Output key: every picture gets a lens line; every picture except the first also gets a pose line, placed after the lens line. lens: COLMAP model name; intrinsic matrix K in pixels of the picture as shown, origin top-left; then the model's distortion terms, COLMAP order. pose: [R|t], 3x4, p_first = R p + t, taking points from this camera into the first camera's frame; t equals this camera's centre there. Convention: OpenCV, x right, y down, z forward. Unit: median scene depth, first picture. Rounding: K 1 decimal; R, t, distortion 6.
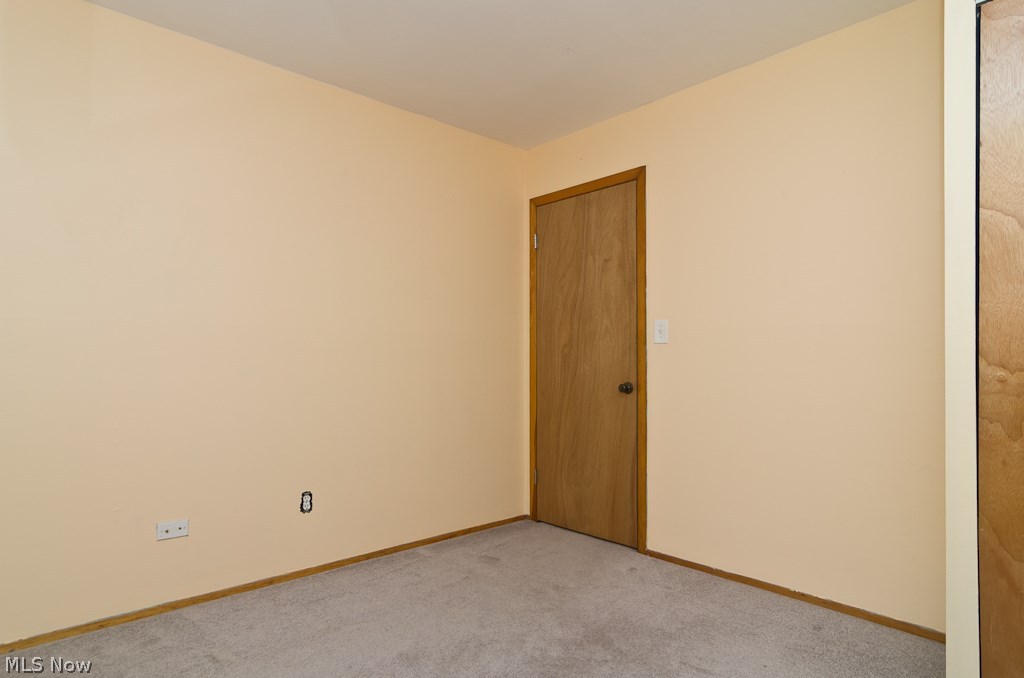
lens RADIAL K [[561.6, 0, 556.7], [0, 561.6, 357.8], [0, 0, 1]] dist [-0.002888, 0.003238]
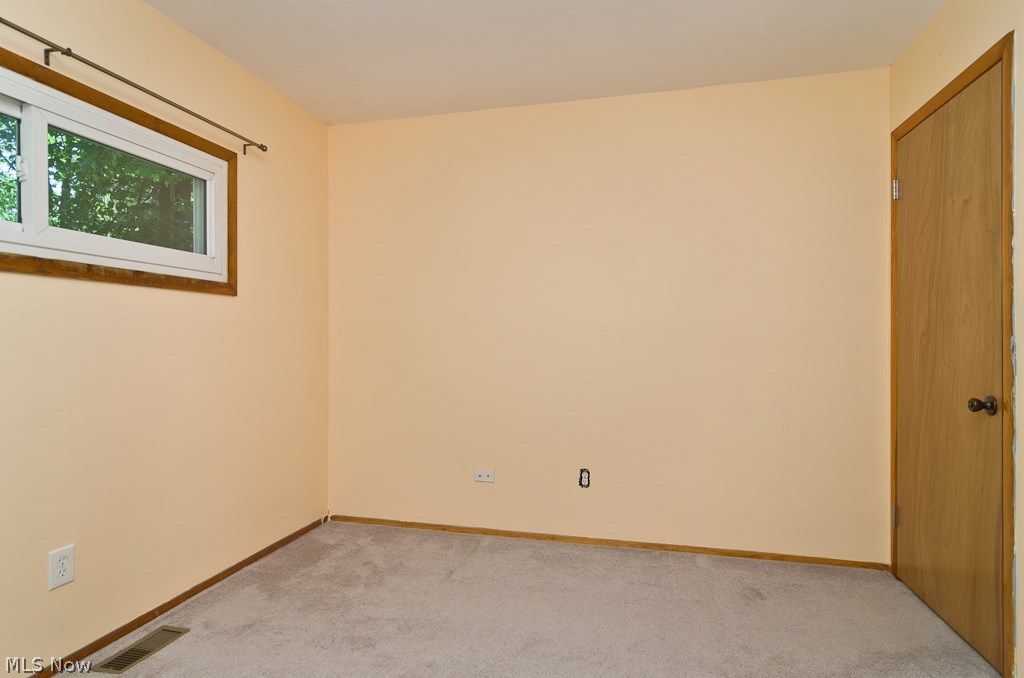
lens RADIAL K [[561.6, 0, 511.6], [0, 561.6, 338.9], [0, 0, 1]] dist [-0.002888, 0.003238]
pose [[0.537860, 0.000779, -0.843034, 0.354887], [0.001045, 0.999998, 0.001591, -0.019813], [0.843033, -0.001737, 0.537859, 0.228230]]
